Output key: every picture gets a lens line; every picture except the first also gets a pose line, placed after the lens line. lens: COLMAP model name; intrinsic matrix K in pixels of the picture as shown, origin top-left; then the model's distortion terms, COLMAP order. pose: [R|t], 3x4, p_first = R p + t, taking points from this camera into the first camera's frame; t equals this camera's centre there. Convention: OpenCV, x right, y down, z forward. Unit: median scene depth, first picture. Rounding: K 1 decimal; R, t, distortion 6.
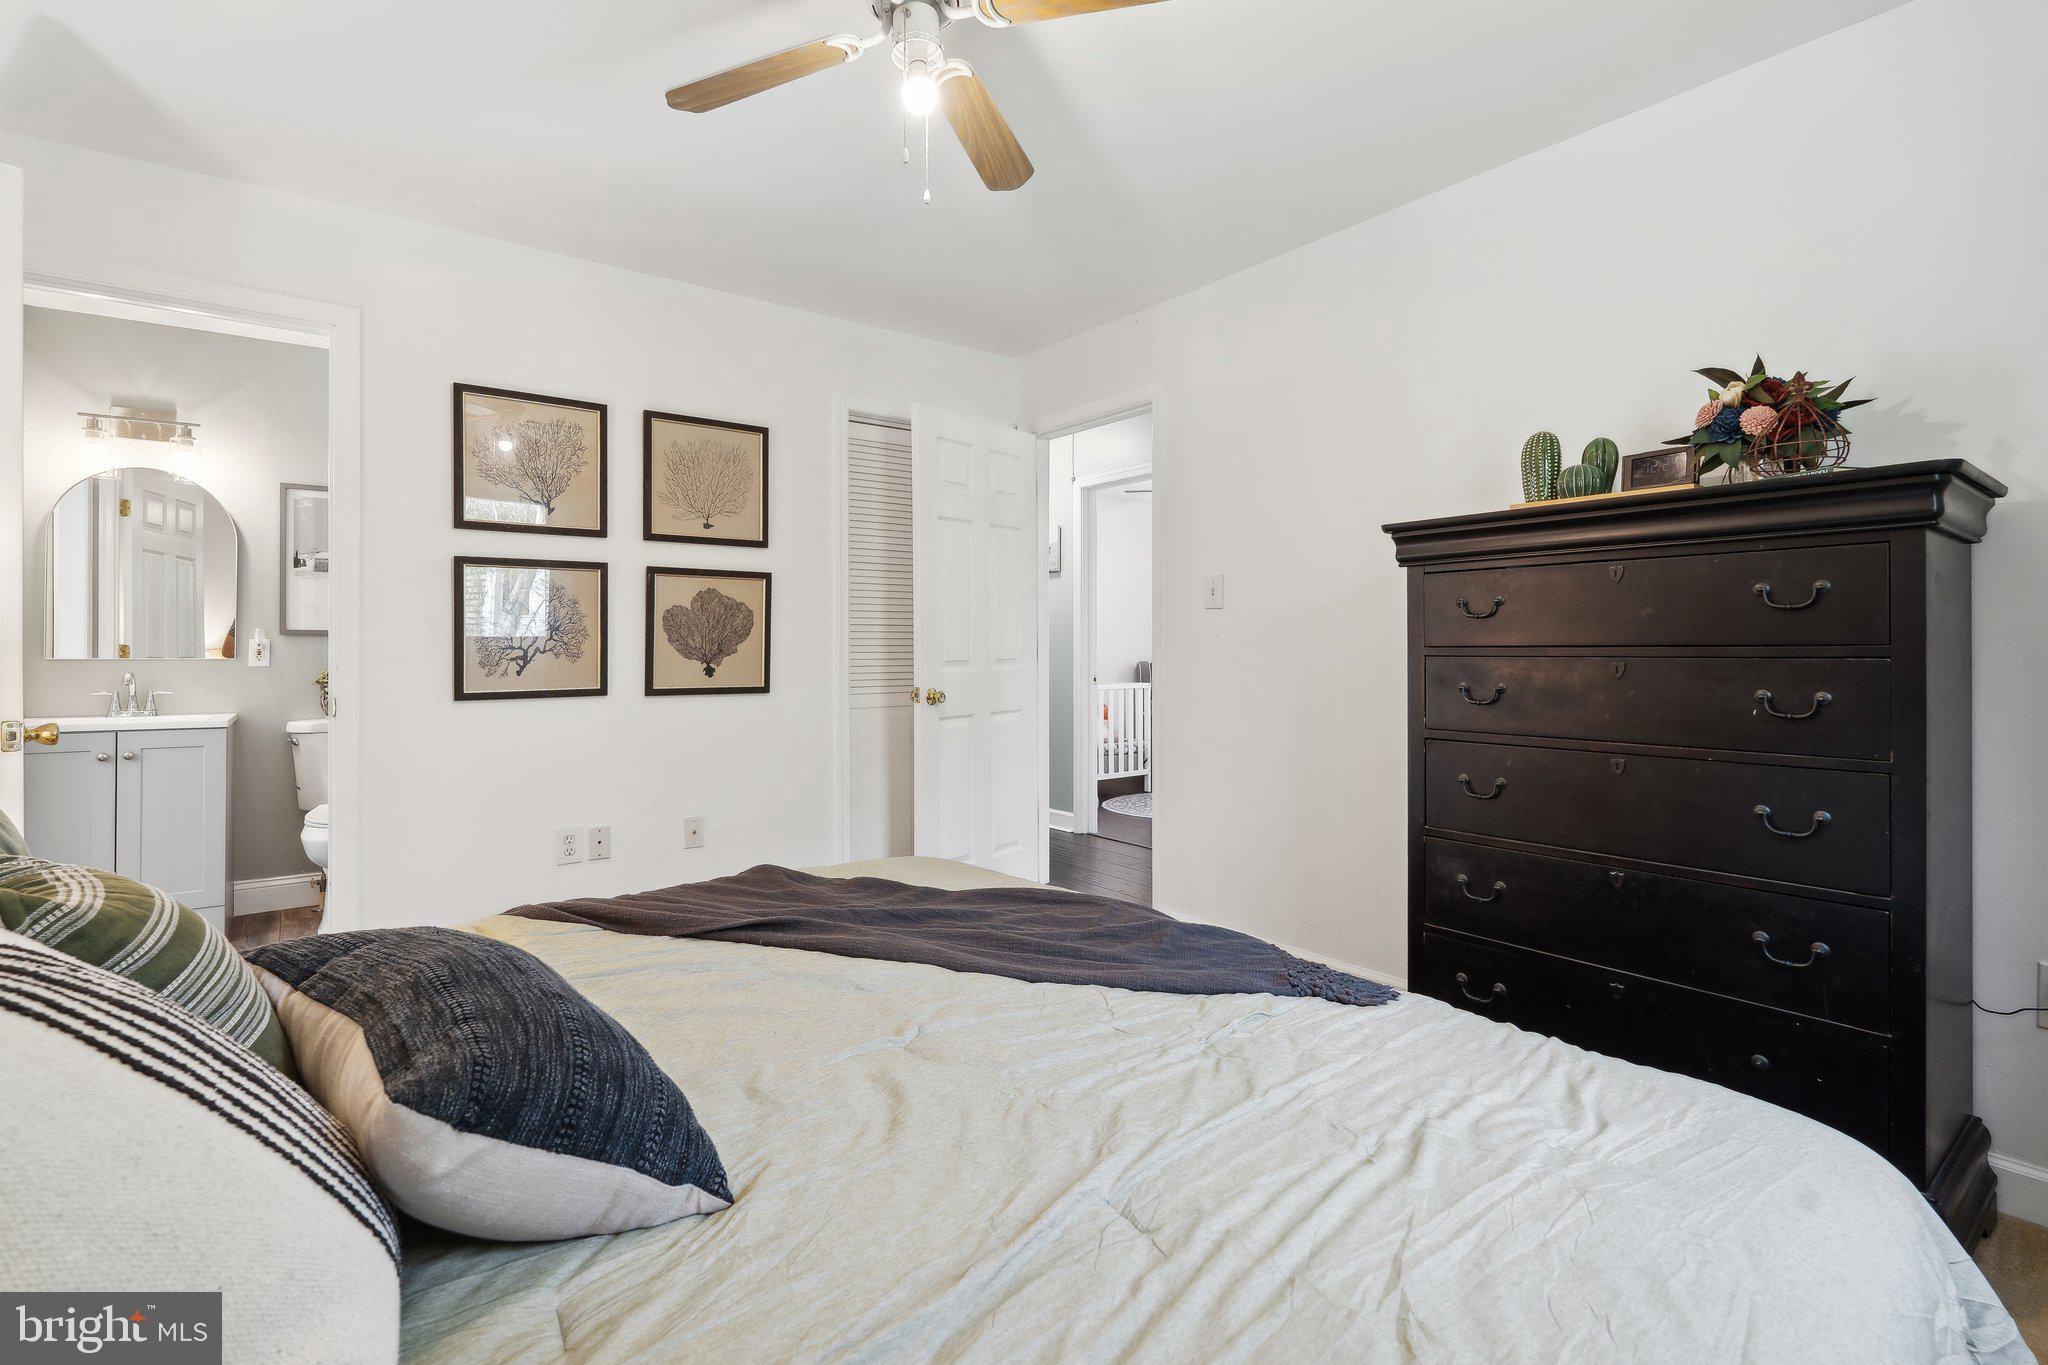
lens RADIAL K [[922.9, 0, 1016.4], [0, 922.9, 670.7], [0, 0, 1]] dist [-0.009847, 0.001385]
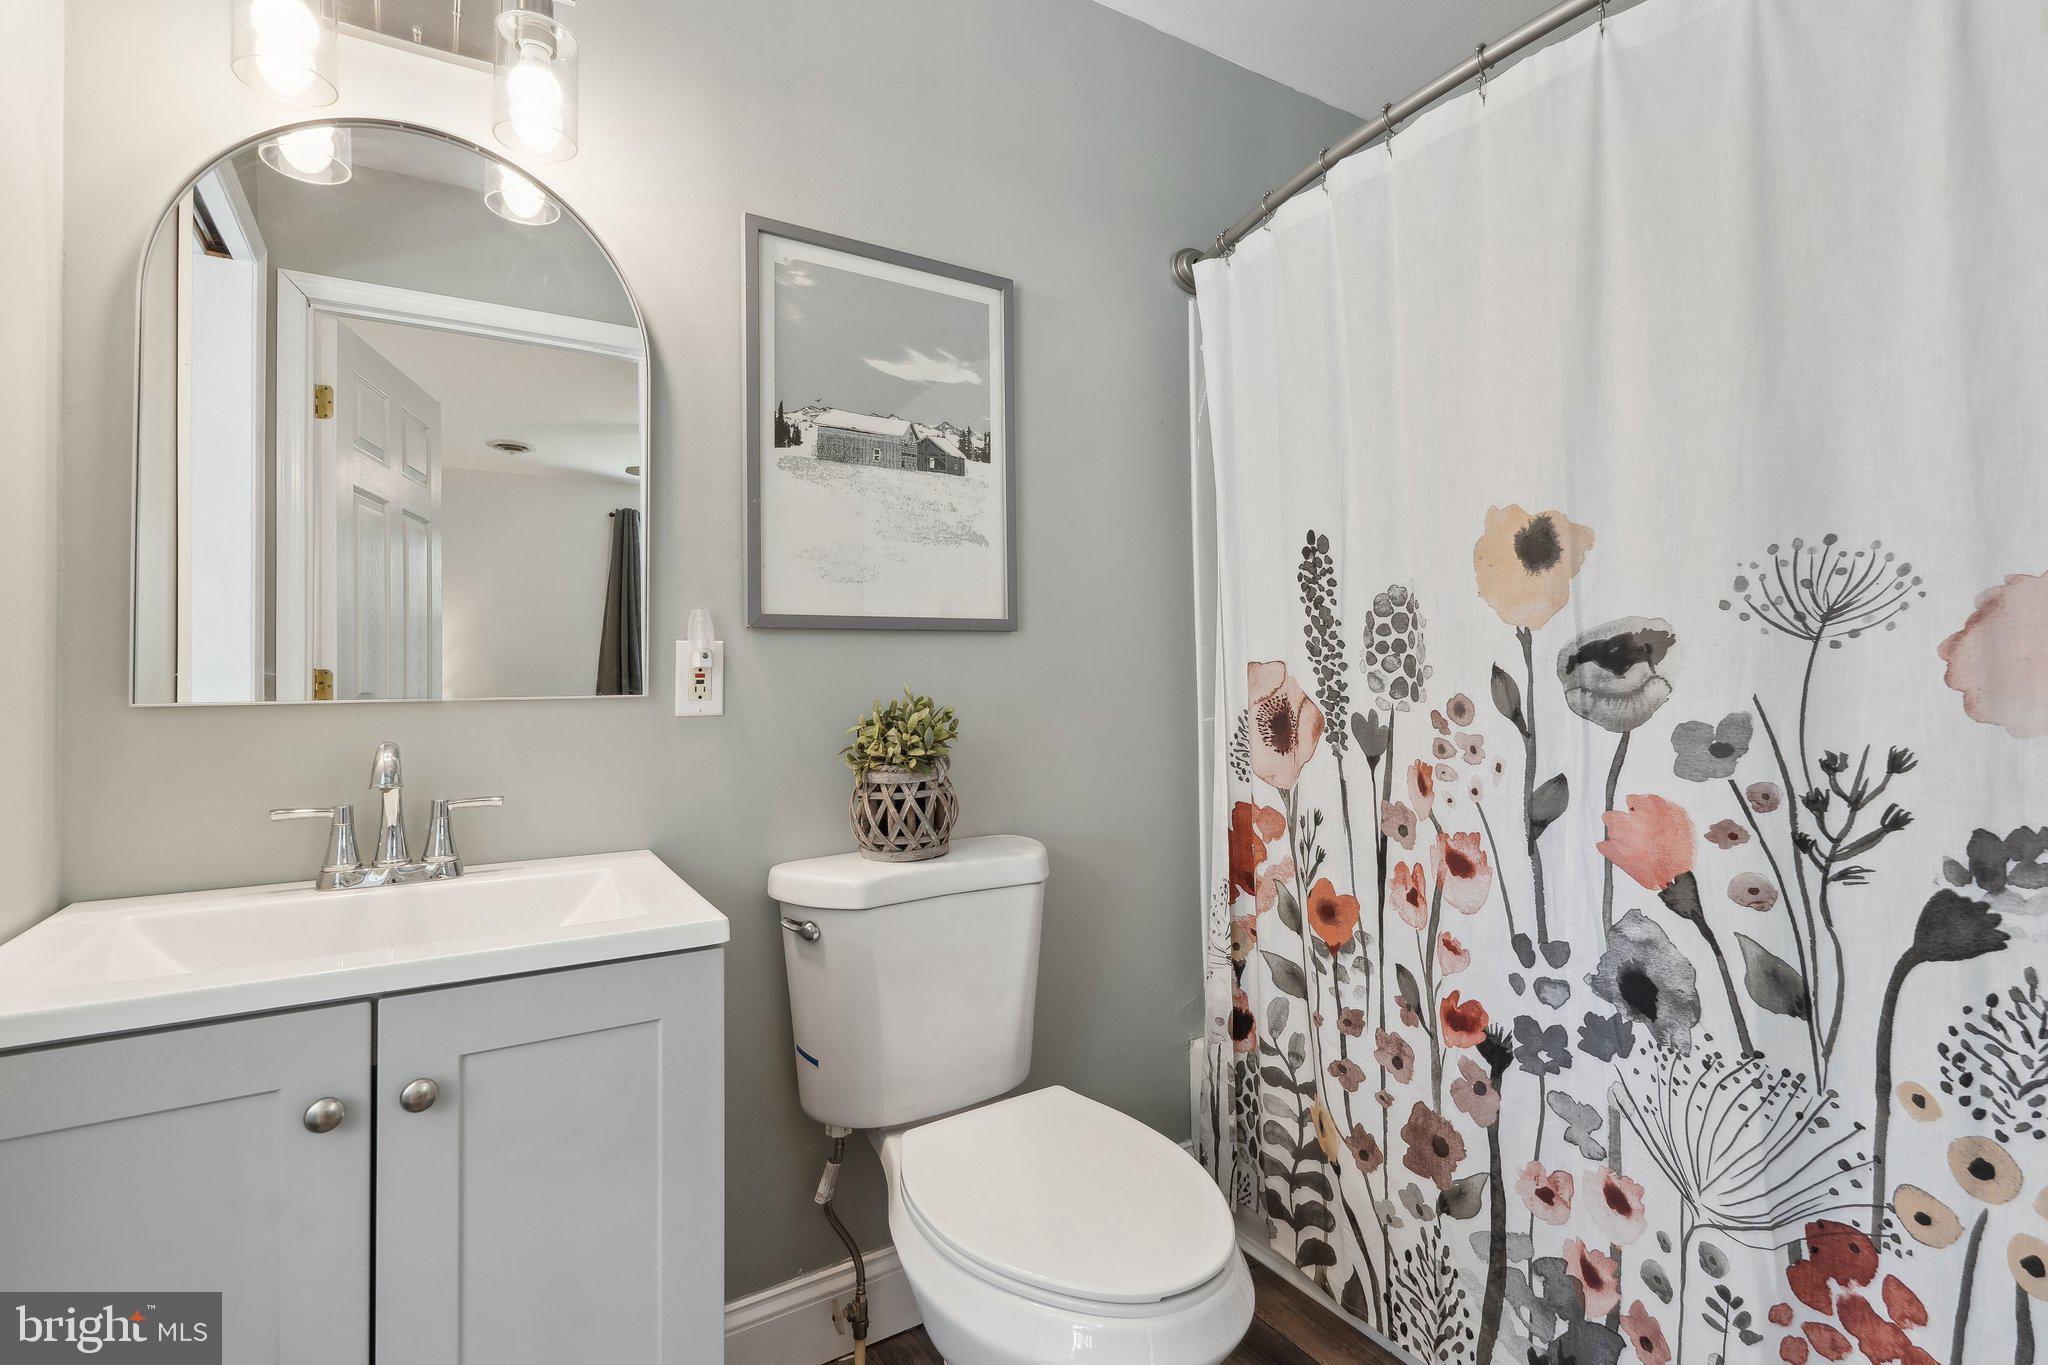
lens RADIAL K [[922.9, 0, 1028.7], [0, 922.9, 680.5], [0, 0, 1]] dist [-0.009847, 0.001385]
pose [[0.995973, -0.017255, -0.087976, -0.657723], [0.015597, 0.999688, -0.019504, -0.009485], [0.088285, 0.018054, 0.995932, 0.644032]]
